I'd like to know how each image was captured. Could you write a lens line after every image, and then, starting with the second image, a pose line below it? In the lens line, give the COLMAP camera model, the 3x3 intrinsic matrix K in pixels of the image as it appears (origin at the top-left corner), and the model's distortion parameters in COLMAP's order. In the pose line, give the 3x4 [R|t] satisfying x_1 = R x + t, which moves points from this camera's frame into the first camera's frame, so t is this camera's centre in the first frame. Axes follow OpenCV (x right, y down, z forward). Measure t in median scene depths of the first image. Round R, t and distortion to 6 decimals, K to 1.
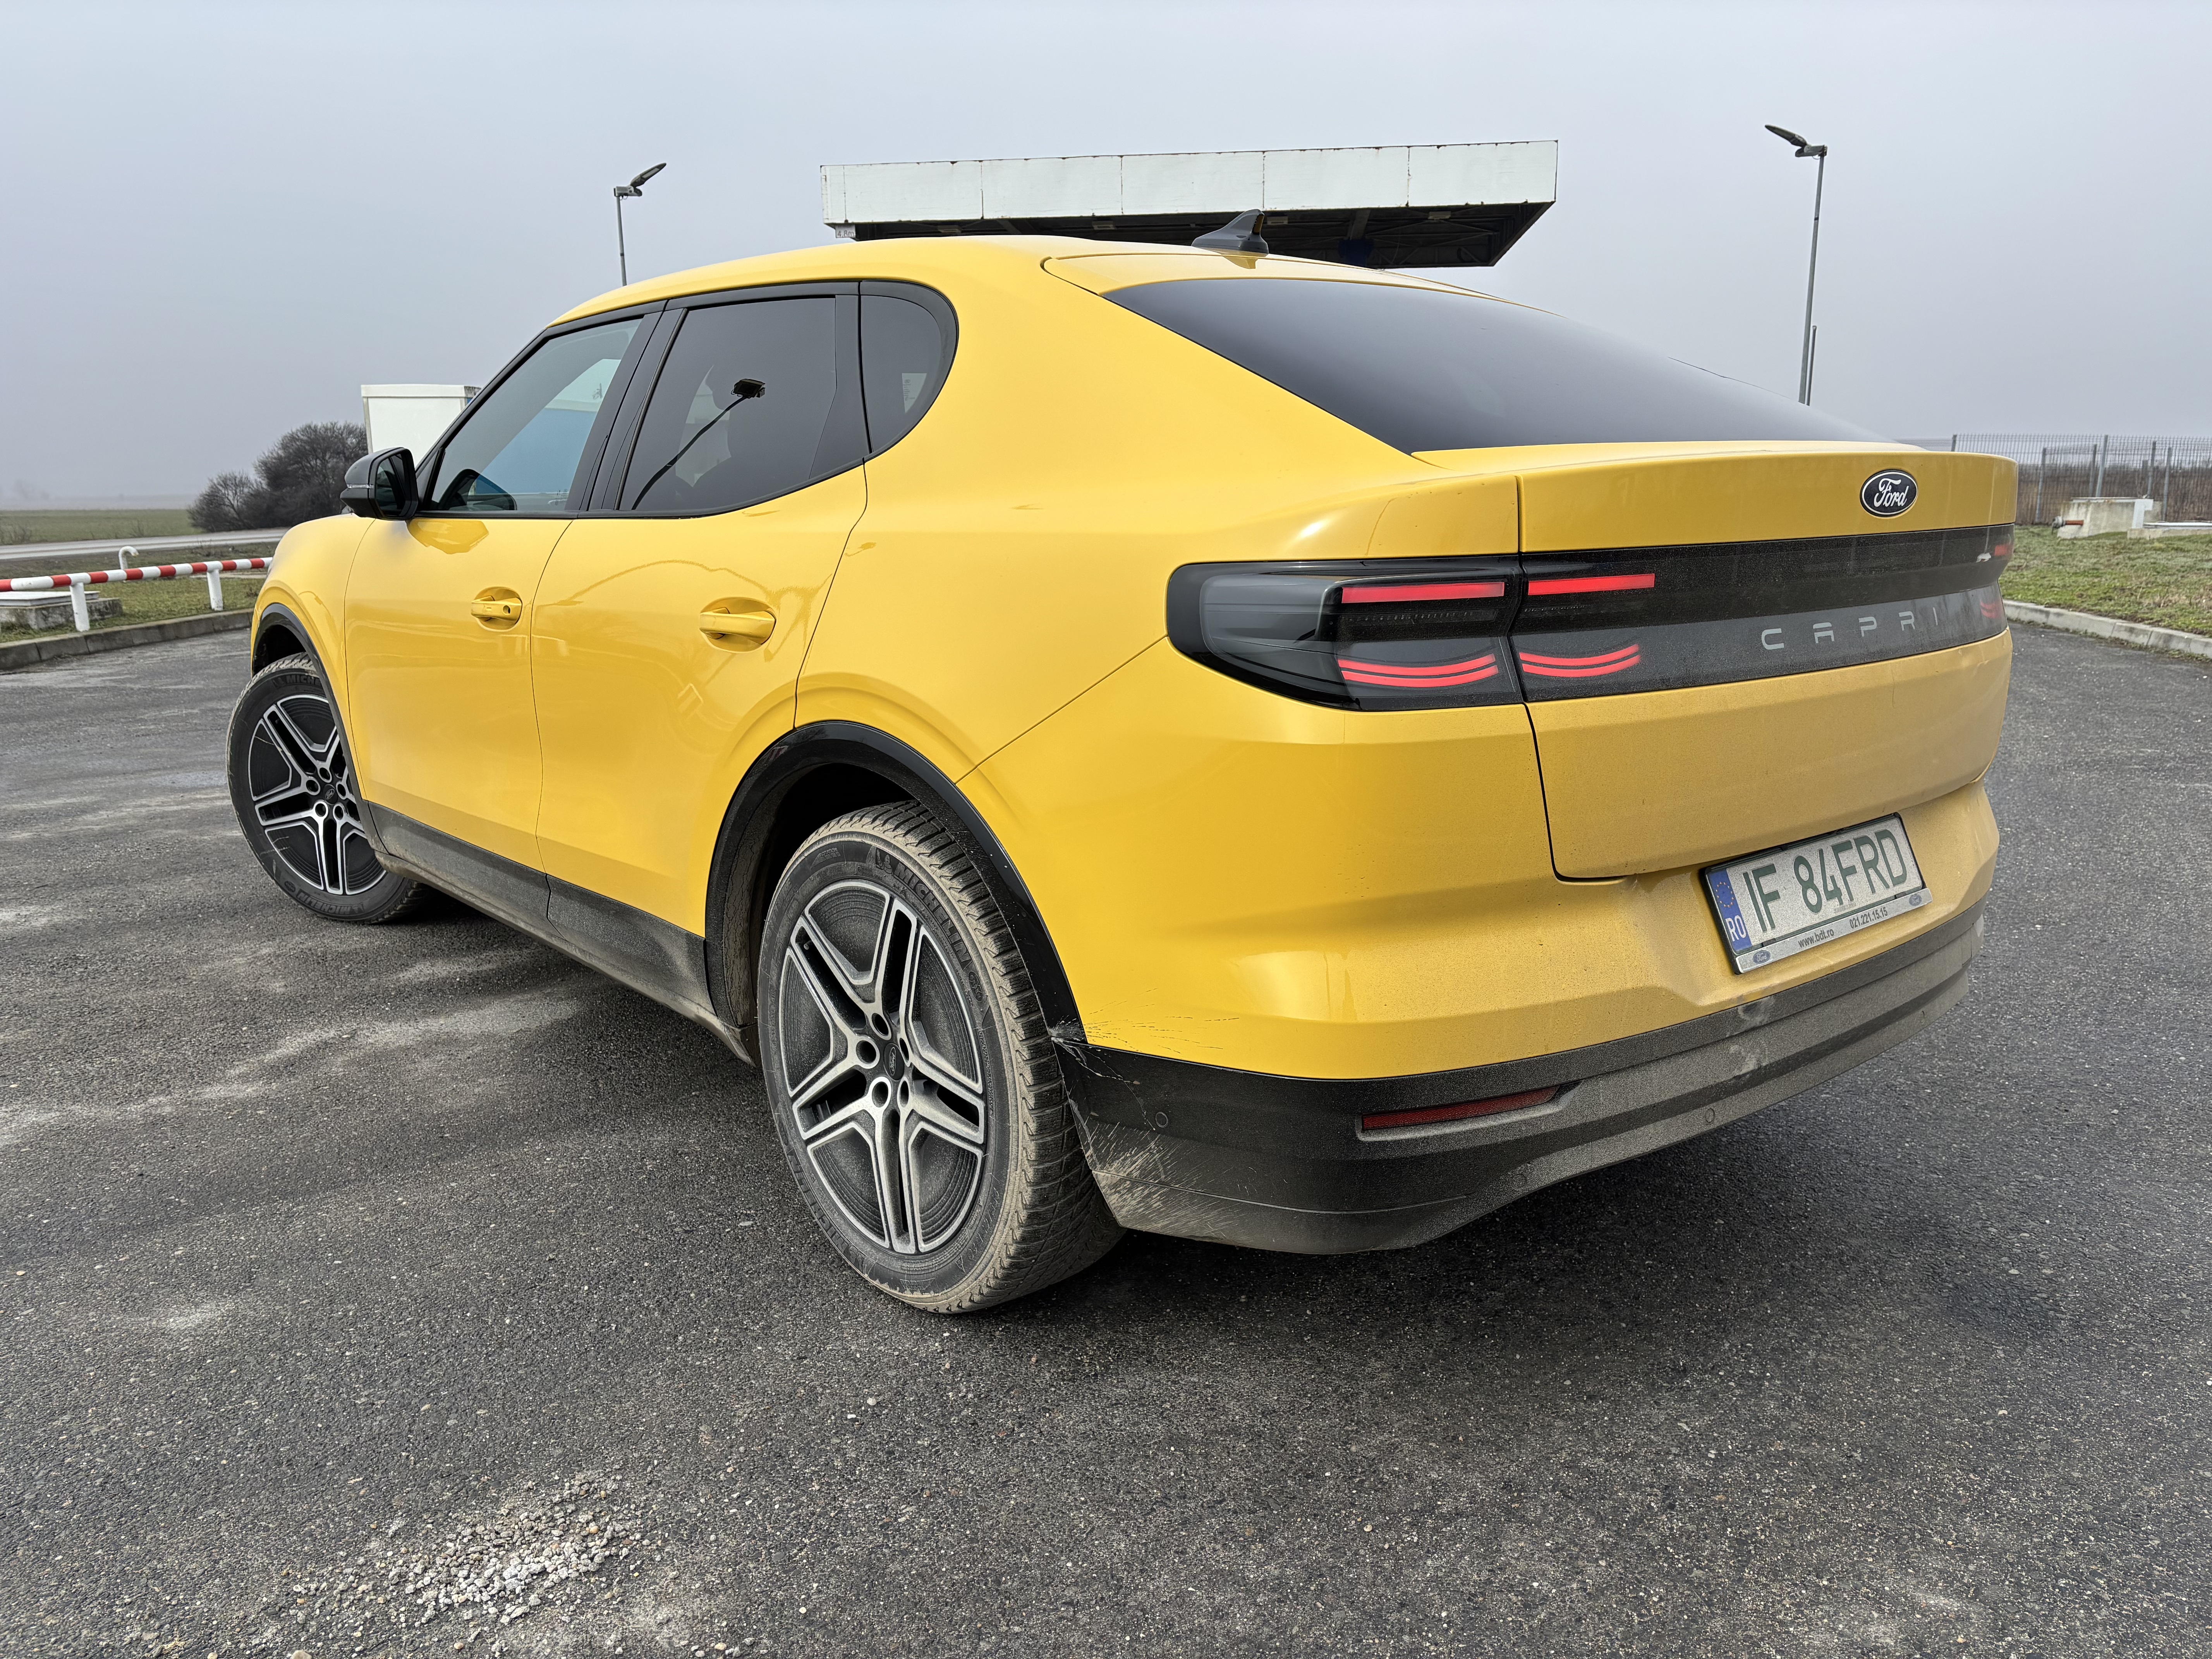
lens RADIAL K [[1670.4, 0, 1091.9], [0, 1670.4, 814.7], [0, 0, 1]] dist [0.032556, -0.023245]
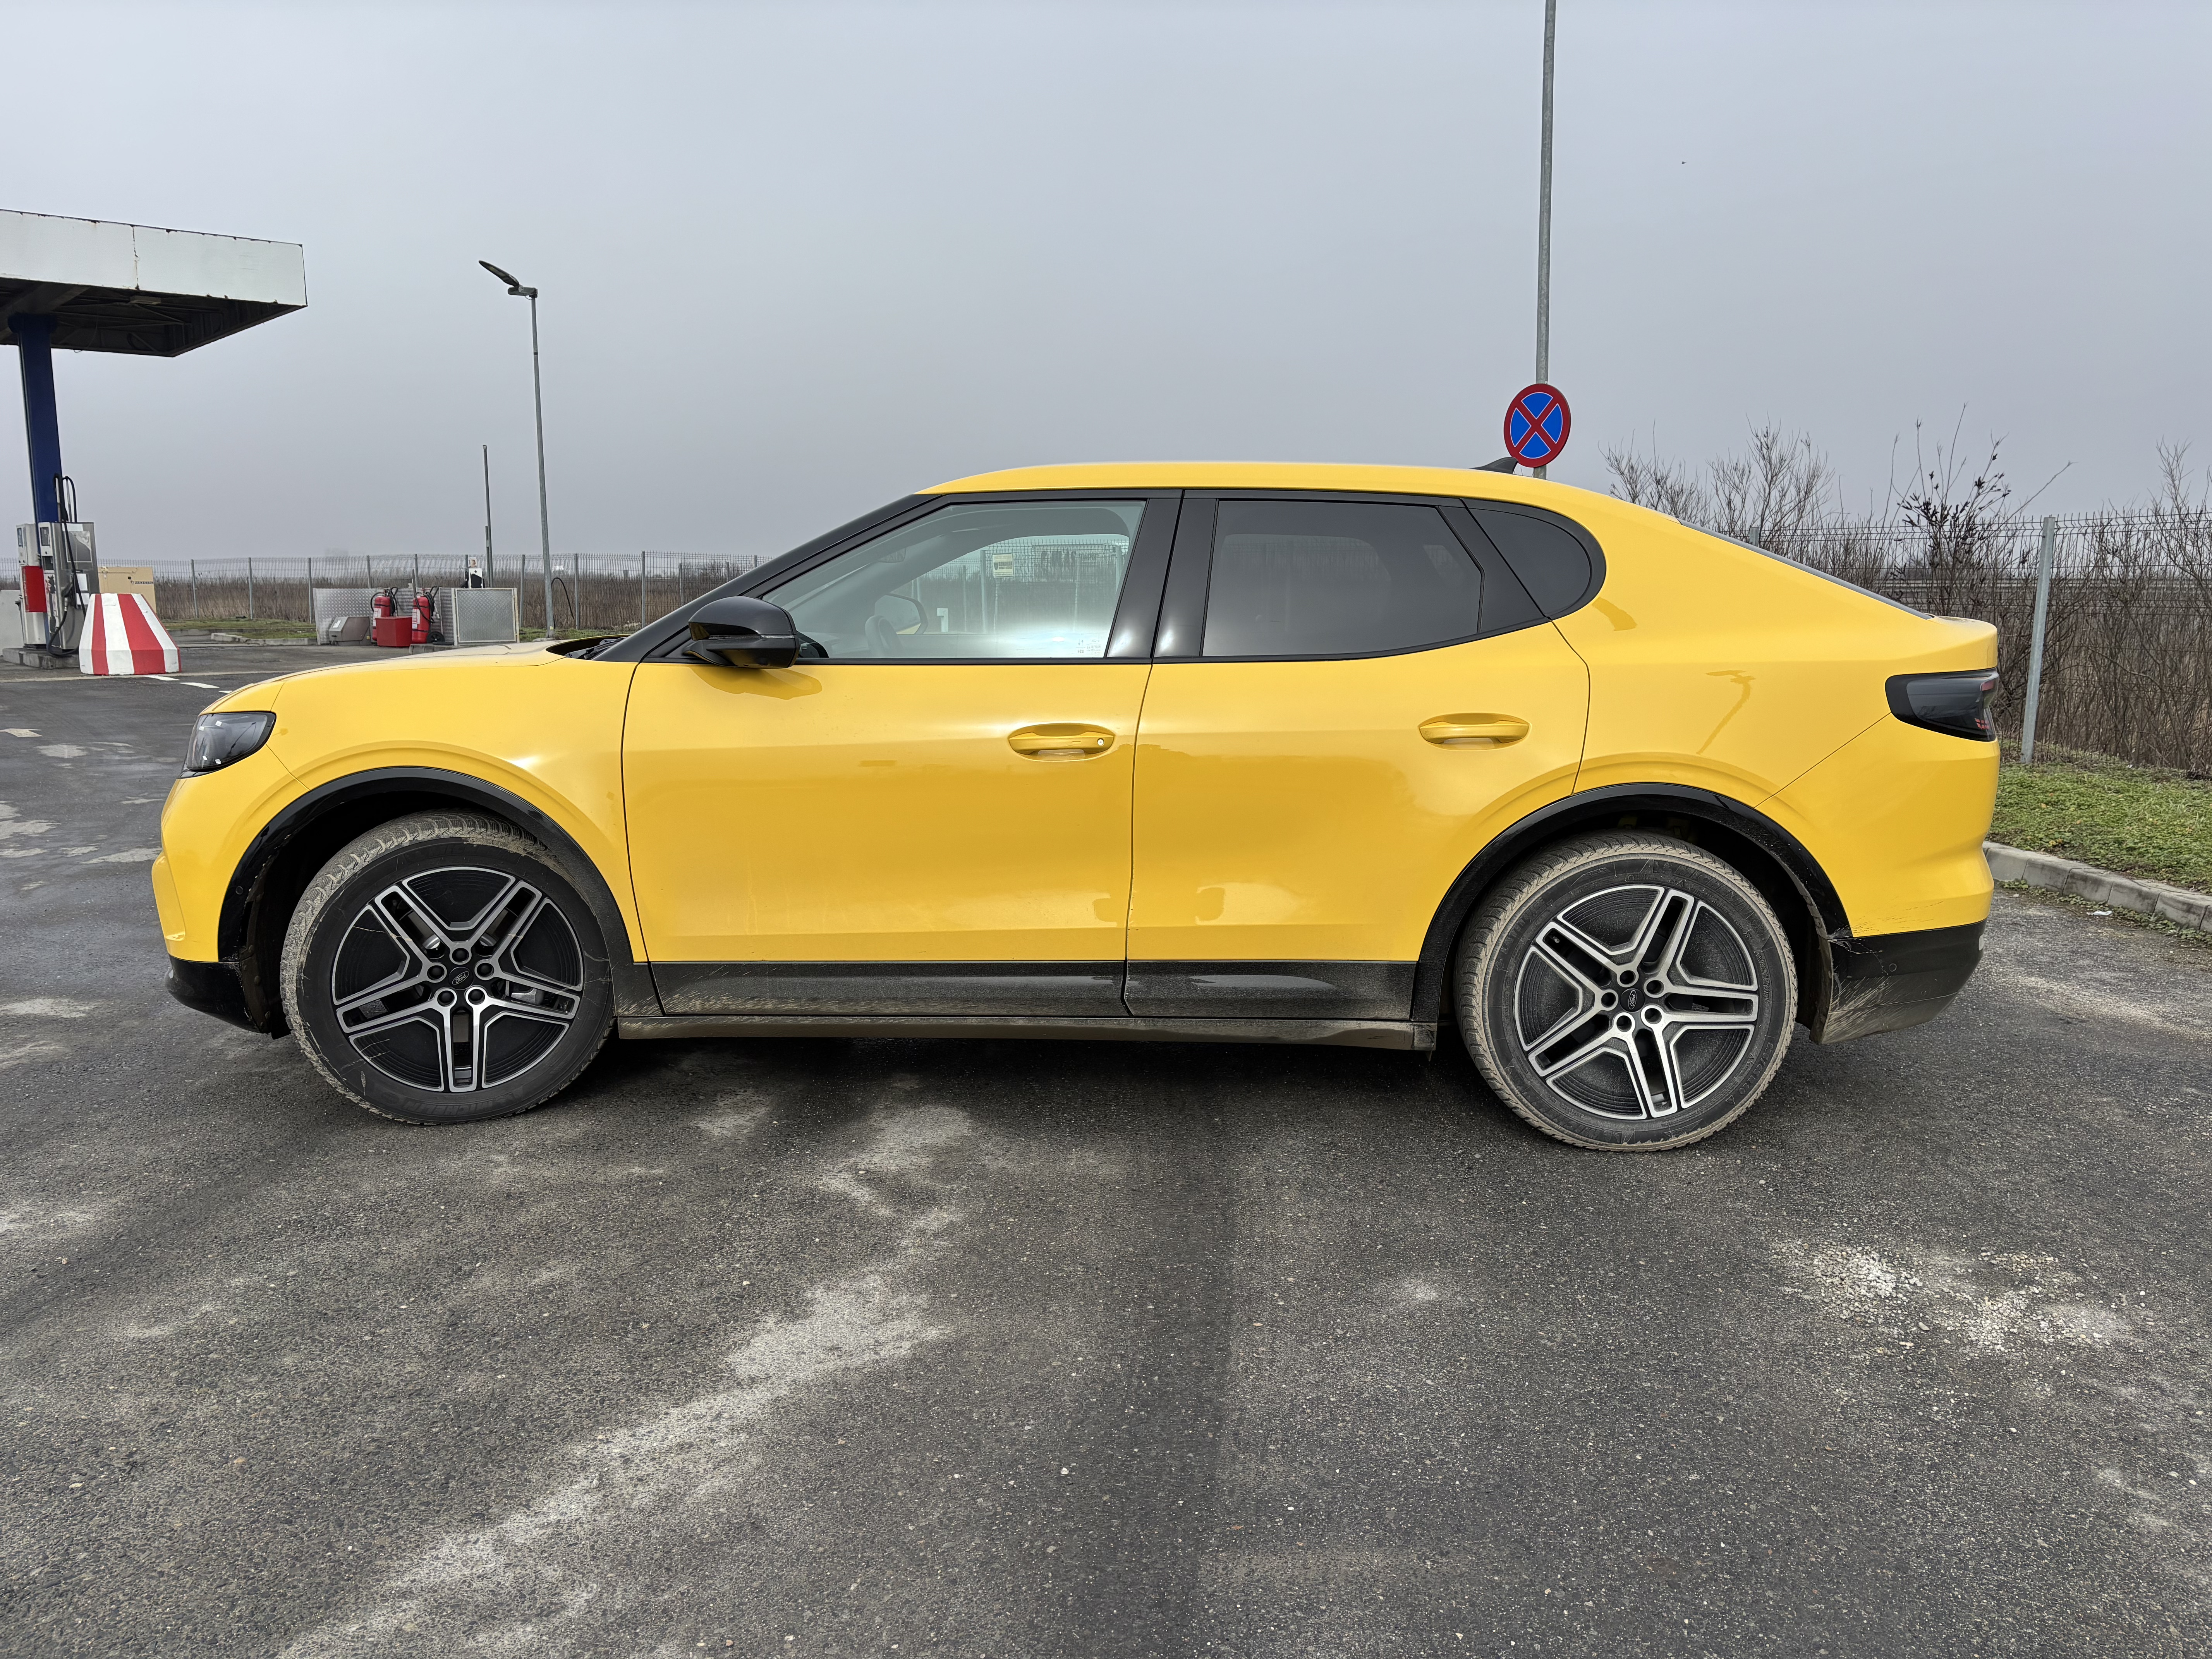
lens RADIAL K [[1670.4, 0, 1091.1], [0, 1670.4, 839.8], [0, 0, 1]] dist [0.032556, -0.023245]
pose [[0.675911, -0.105475, 0.729396, -0.860544], [0.138758, 0.990219, 0.014608, -0.050703], [-0.723802, 0.091336, 0.683935, 0.151974]]
